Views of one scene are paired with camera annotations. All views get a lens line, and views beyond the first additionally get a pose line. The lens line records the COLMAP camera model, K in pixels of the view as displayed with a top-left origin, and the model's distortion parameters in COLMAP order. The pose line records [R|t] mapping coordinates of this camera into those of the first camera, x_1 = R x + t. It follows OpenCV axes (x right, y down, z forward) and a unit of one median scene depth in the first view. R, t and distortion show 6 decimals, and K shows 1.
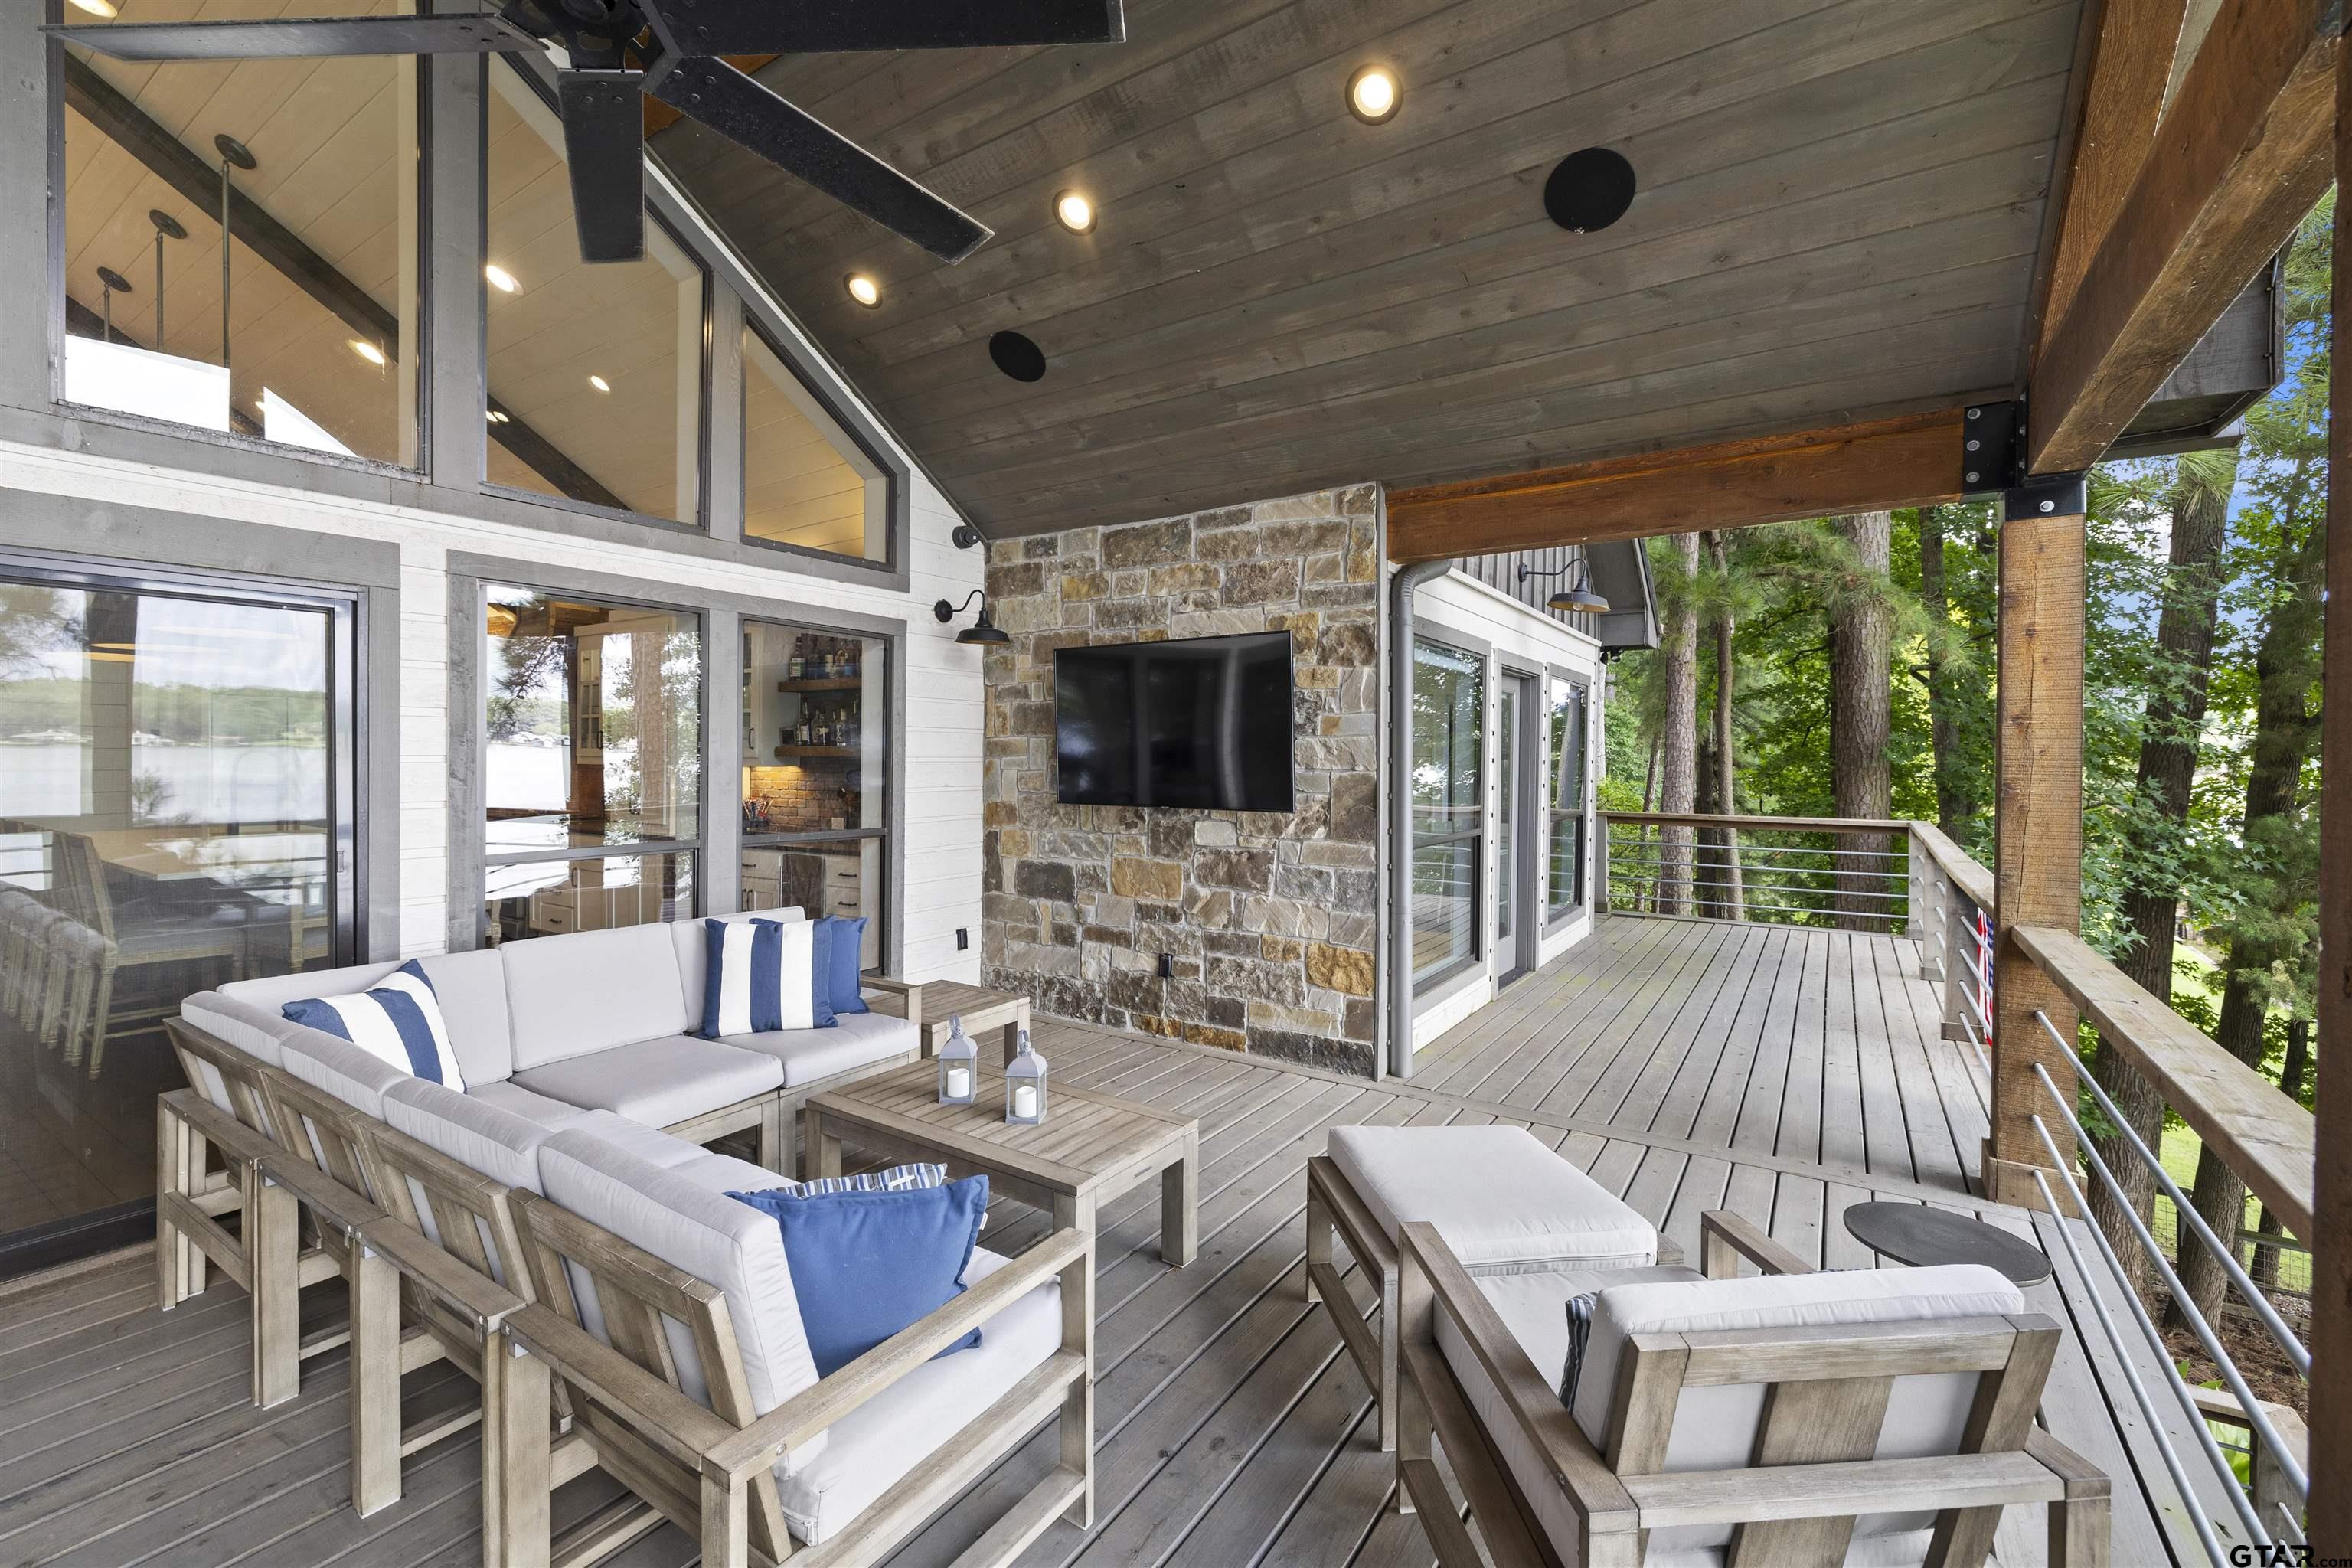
lens RADIAL K [[1011.2, 0, 1180.6], [0, 1011.2, 765.3], [0, 0, 1]] dist [0.003638, -0.000579]
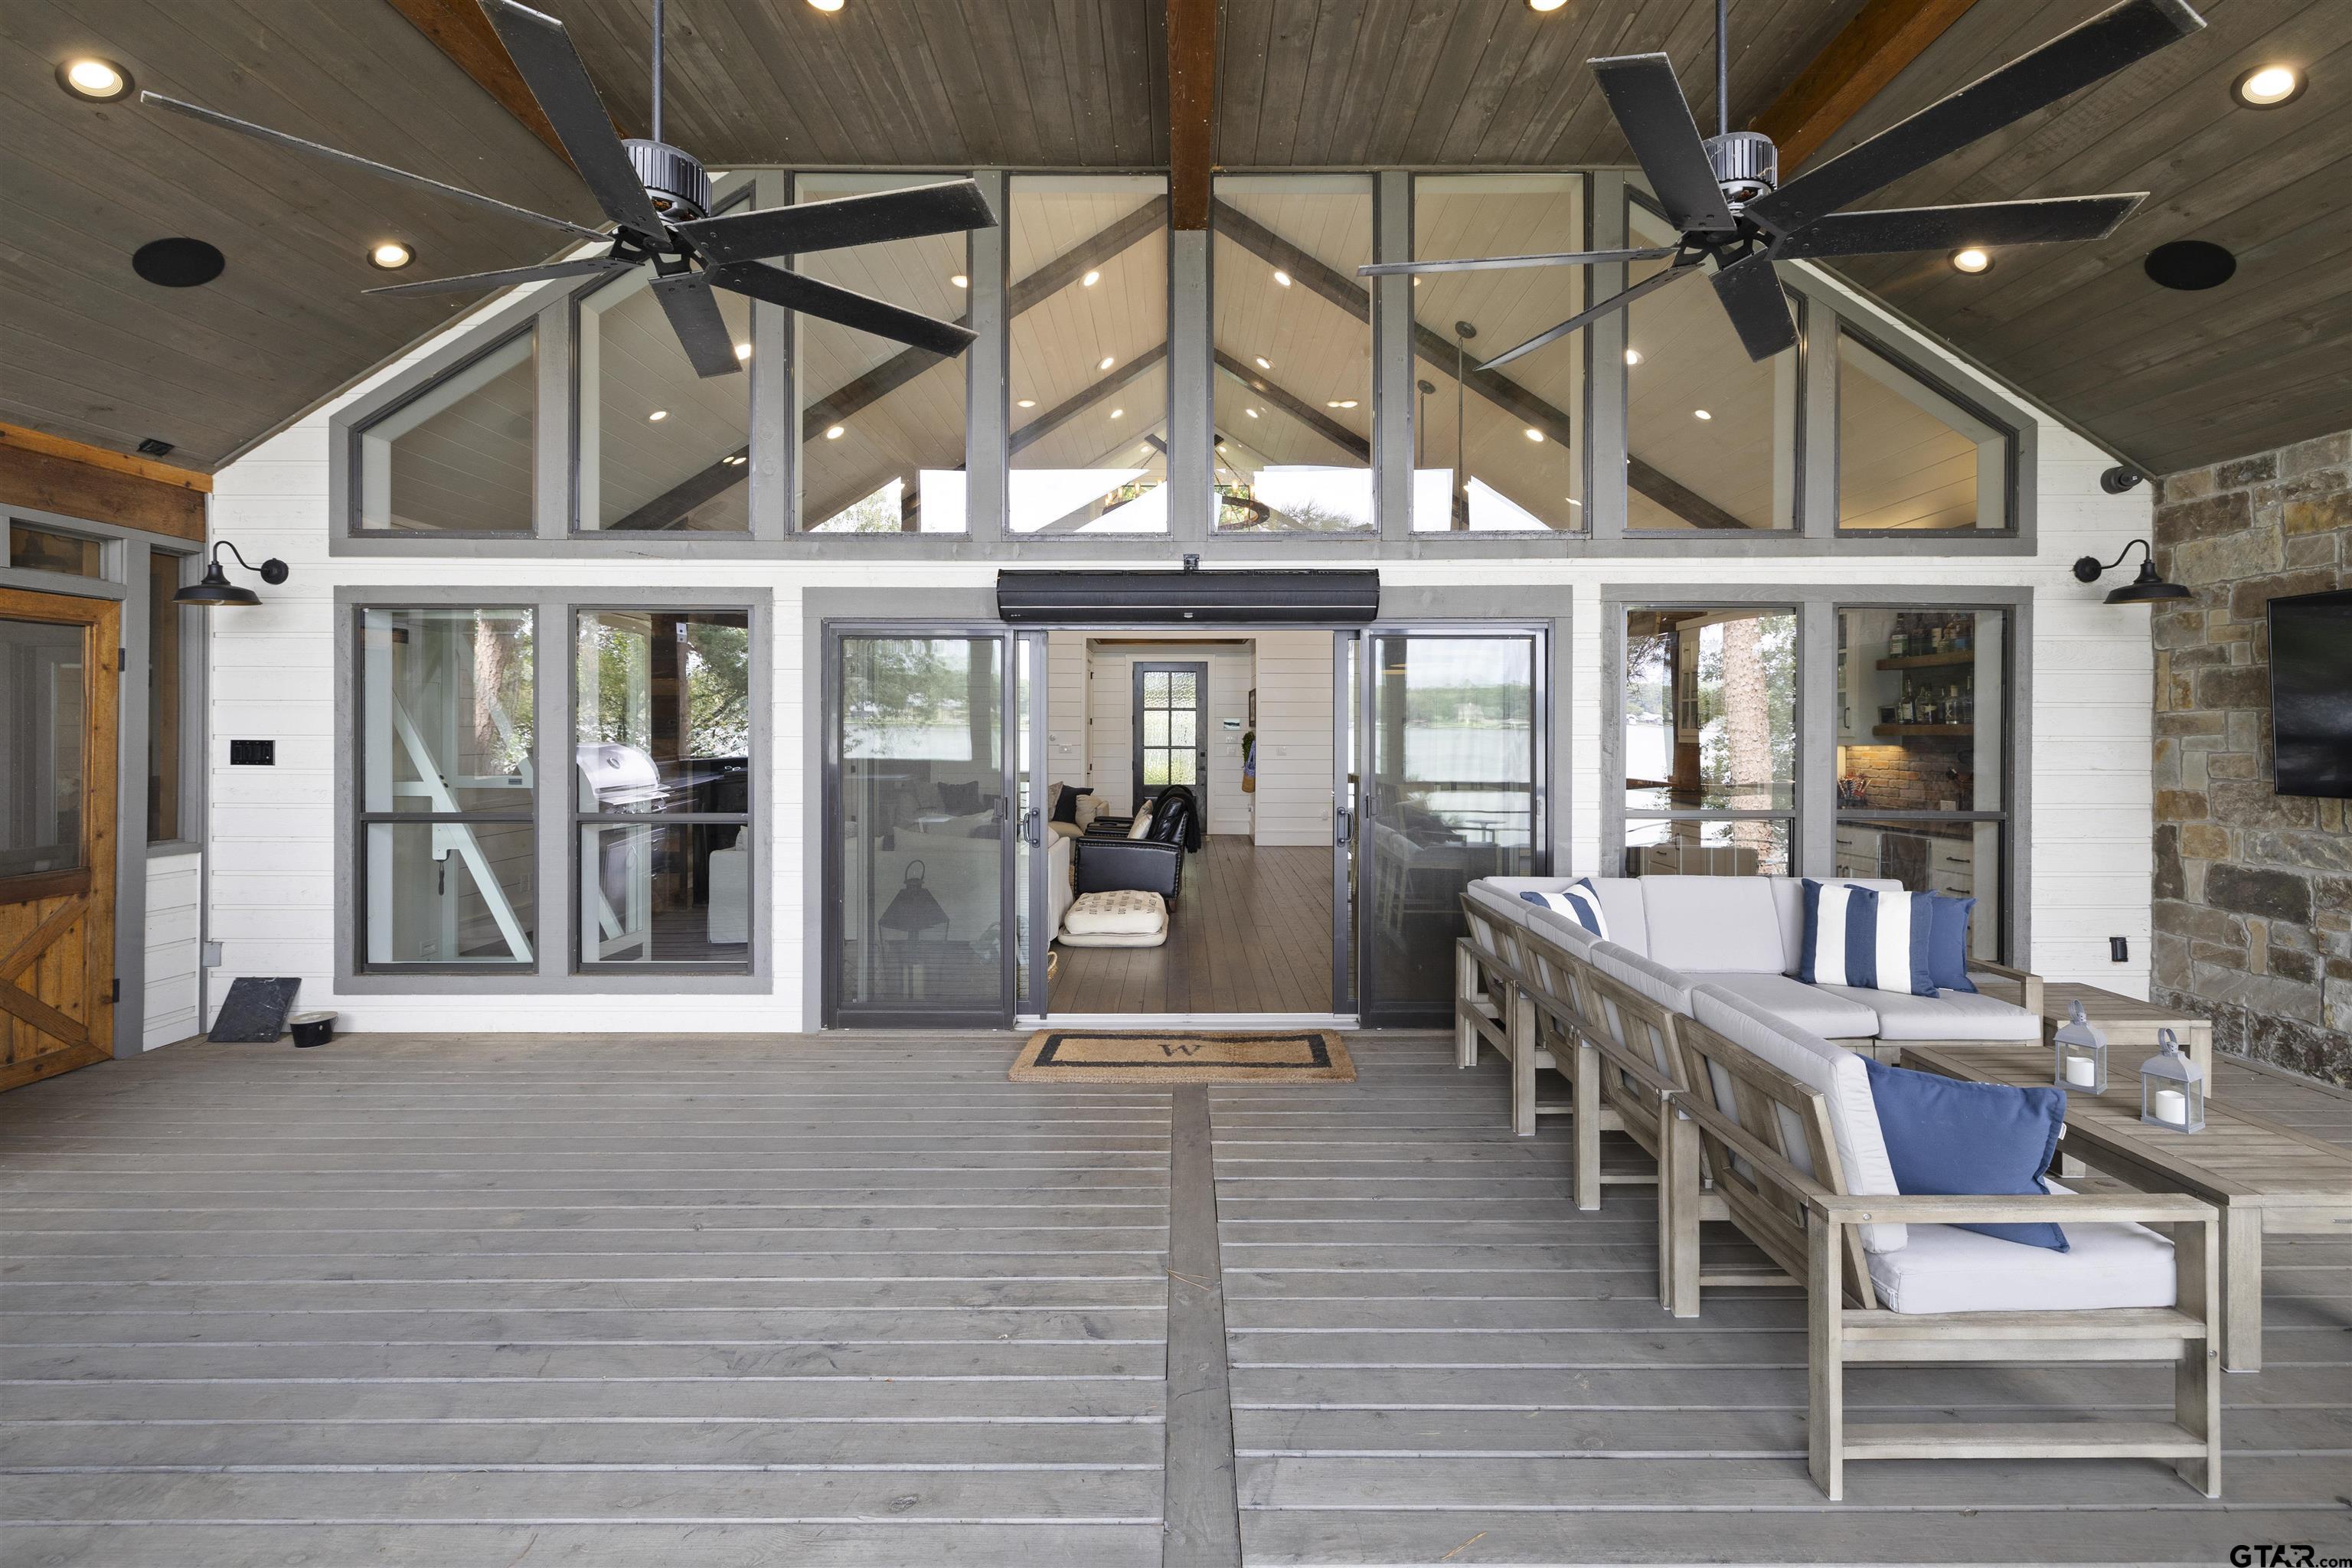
lens RADIAL K [[1011.2, 0, 1189.9], [0, 1011.2, 728.1], [0, 0, 1]] dist [0.003638, -0.000579]
pose [[0.558677, -0.007325, -0.829353, 0.083109], [-0.006562, 0.999891, -0.013251, 0.002523], [0.829359, 0.012845, 0.558568, -0.189899]]
